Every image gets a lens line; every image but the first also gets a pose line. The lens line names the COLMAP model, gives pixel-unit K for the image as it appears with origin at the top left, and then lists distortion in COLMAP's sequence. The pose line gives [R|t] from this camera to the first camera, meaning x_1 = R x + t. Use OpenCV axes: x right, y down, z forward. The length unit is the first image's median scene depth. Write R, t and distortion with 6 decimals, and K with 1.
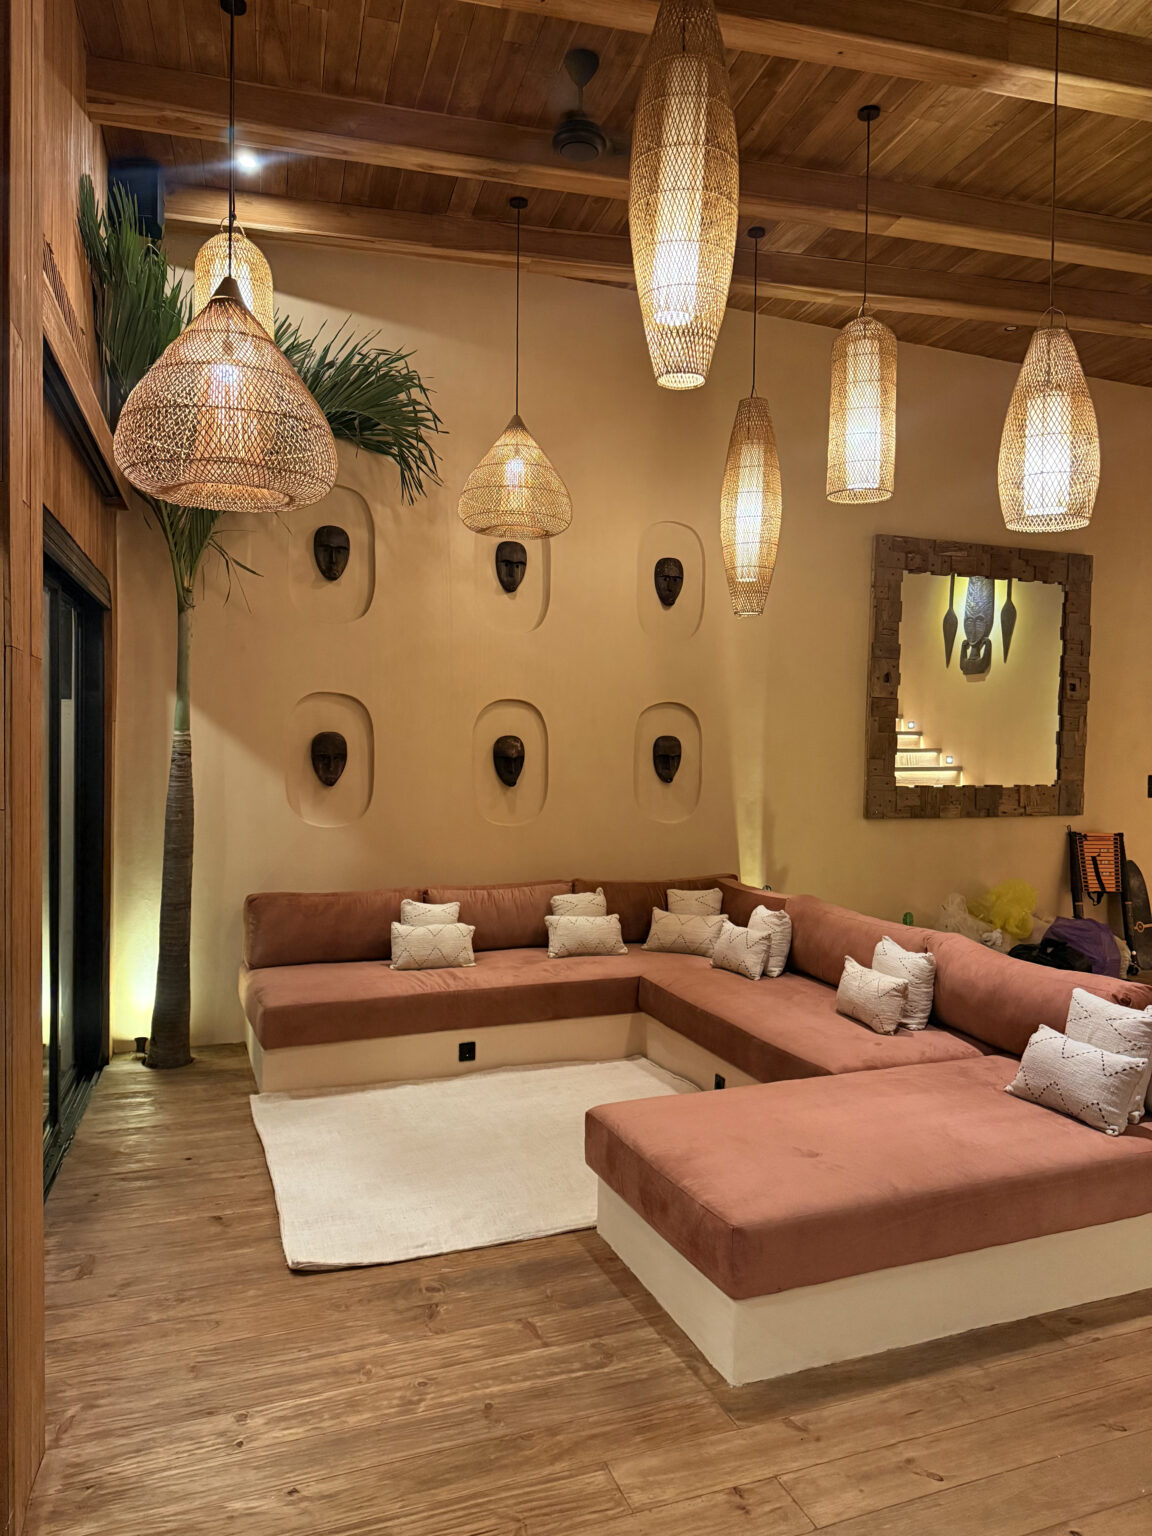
lens RADIAL K [[1087.7, 0, 576.0], [0, 1087.7, 768.0], [0, 0, 1]] dist [0.085541, -0.116664]
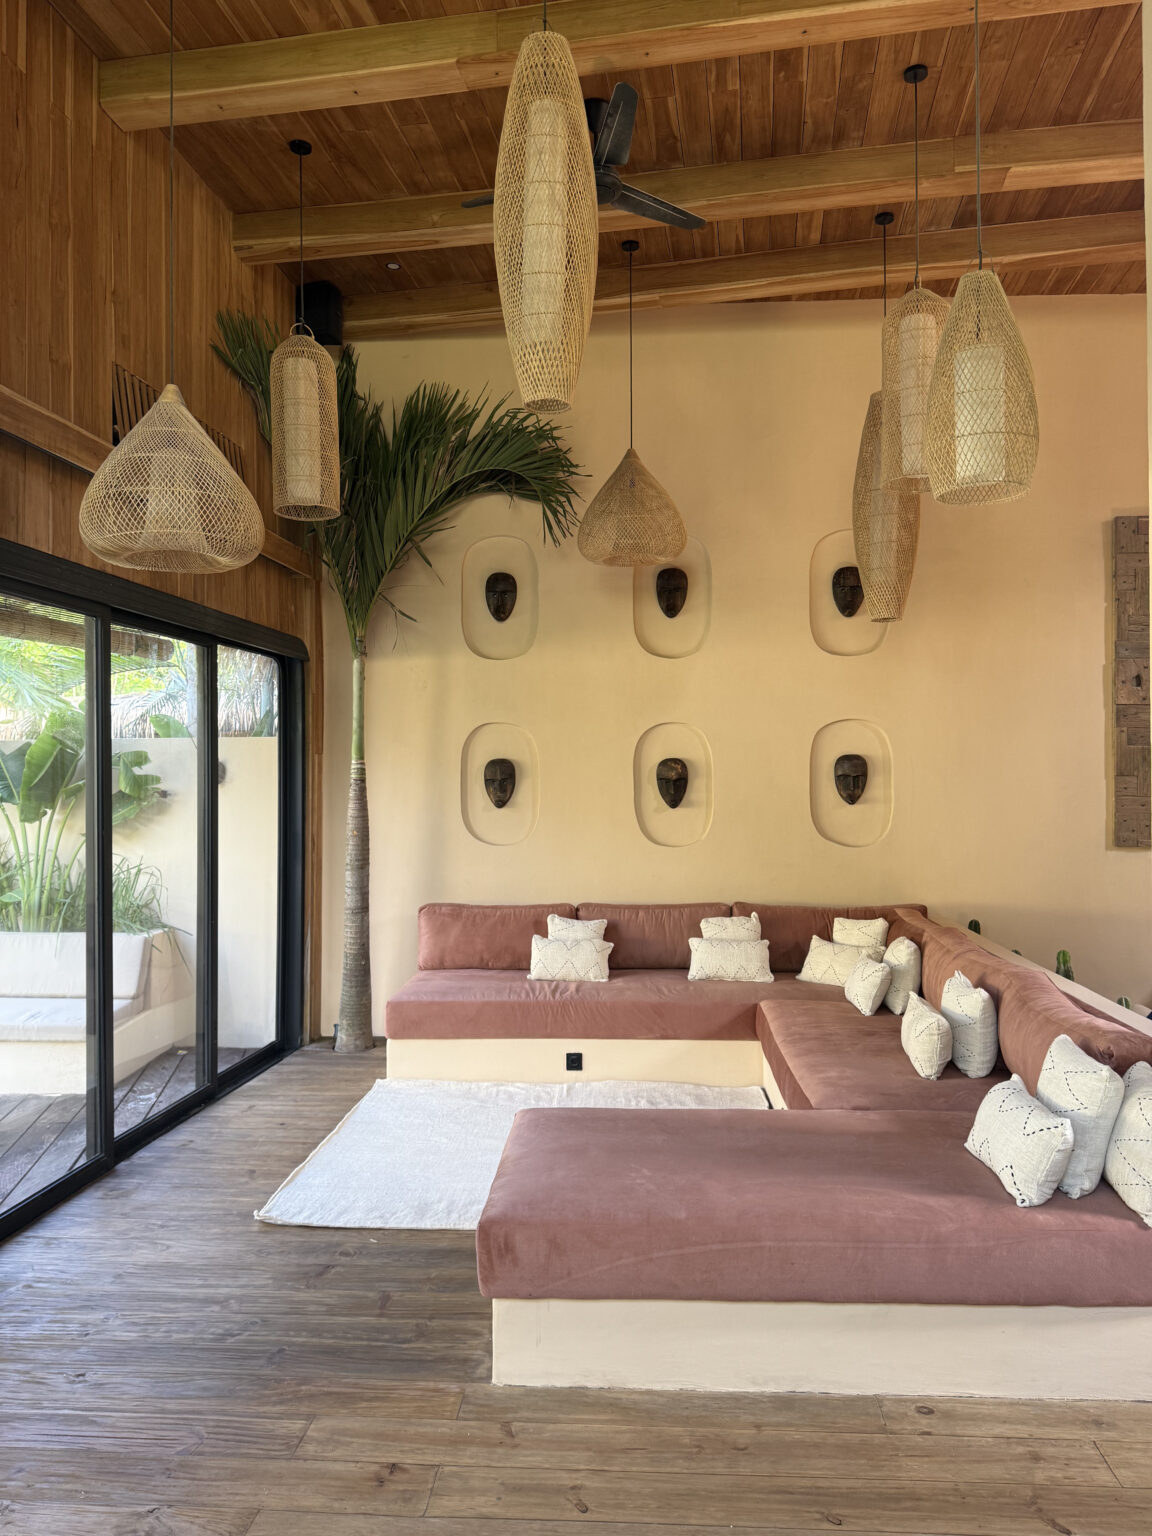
lens RADIAL K [[1085.7, 0, 576.0], [0, 1085.7, 768.0], [0, 0, 1]] dist [0.103841, -0.152684]
pose [[0.905070, -0.021075, -0.424740, 0.498273], [0.006399, 0.999333, -0.035949, 0.026018], [0.425214, 0.029818, 0.904601, 0.078439]]
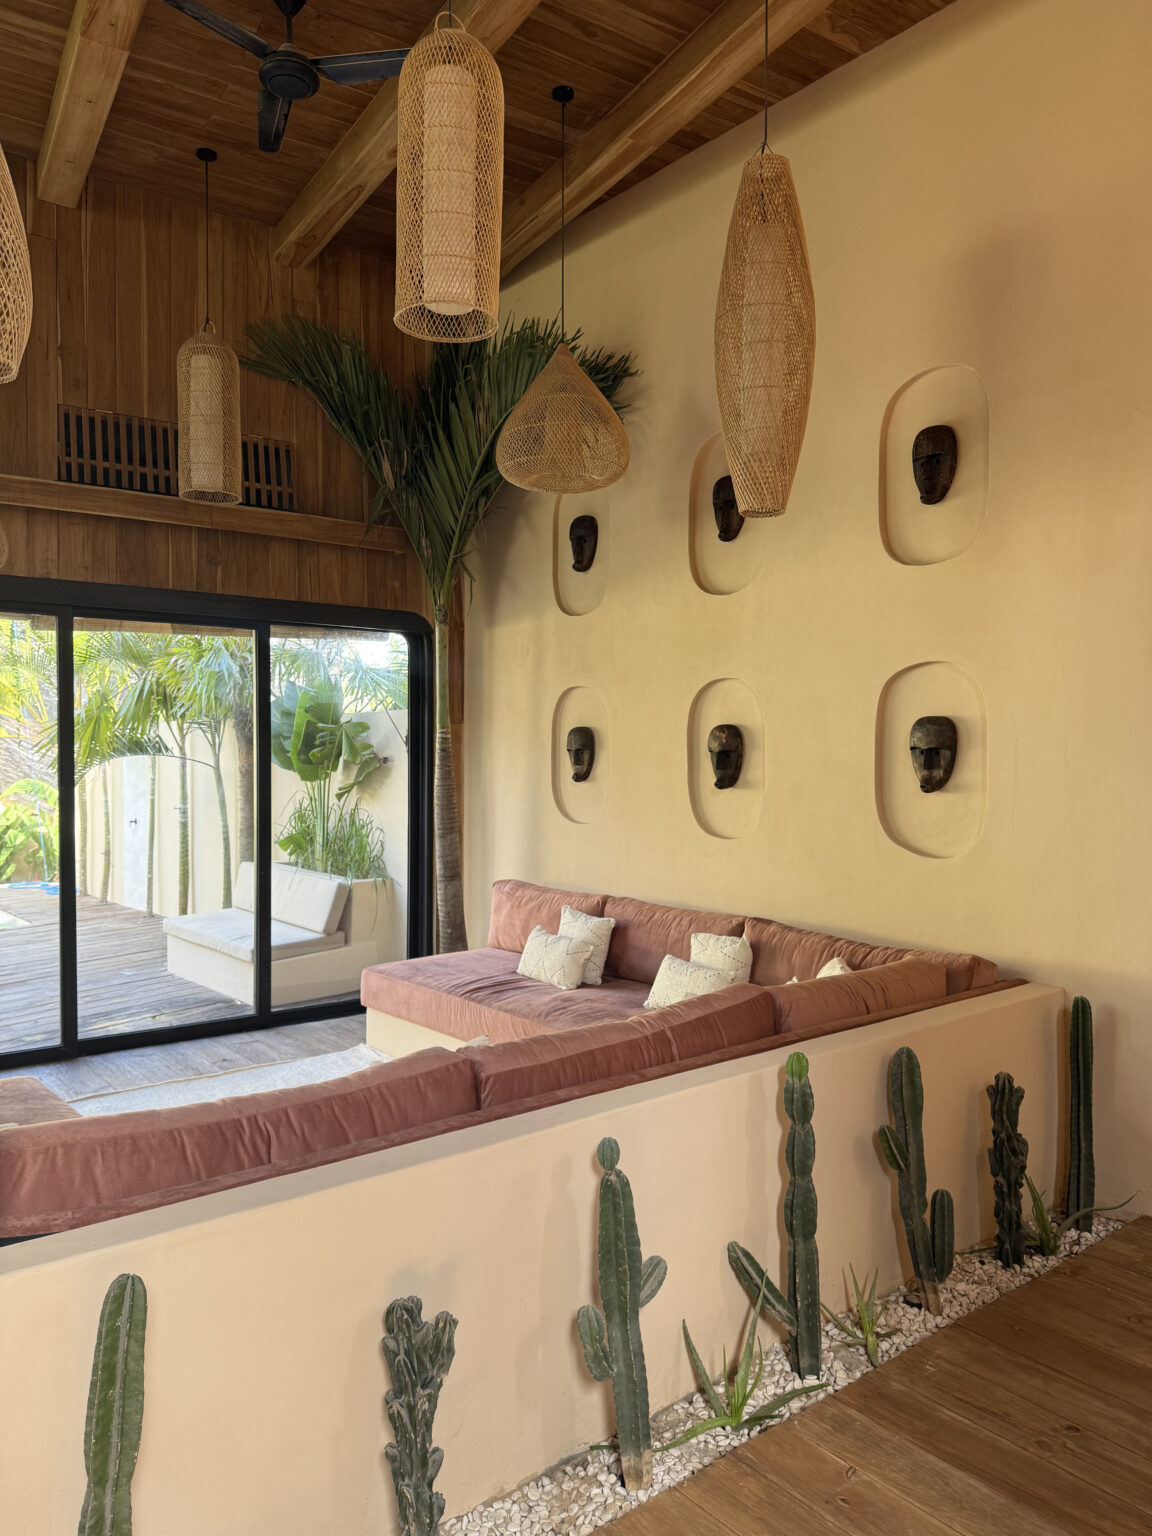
lens RADIAL K [[1085.7, 0, 576.0], [0, 1085.7, 768.0], [0, 0, 1]] dist [0.103841, -0.152684]
pose [[0.298562, 0.012421, -0.954310, 1.136935], [-0.015293, 0.999849, 0.008229, -0.005449], [0.954268, 0.012137, 0.298707, 1.142439]]
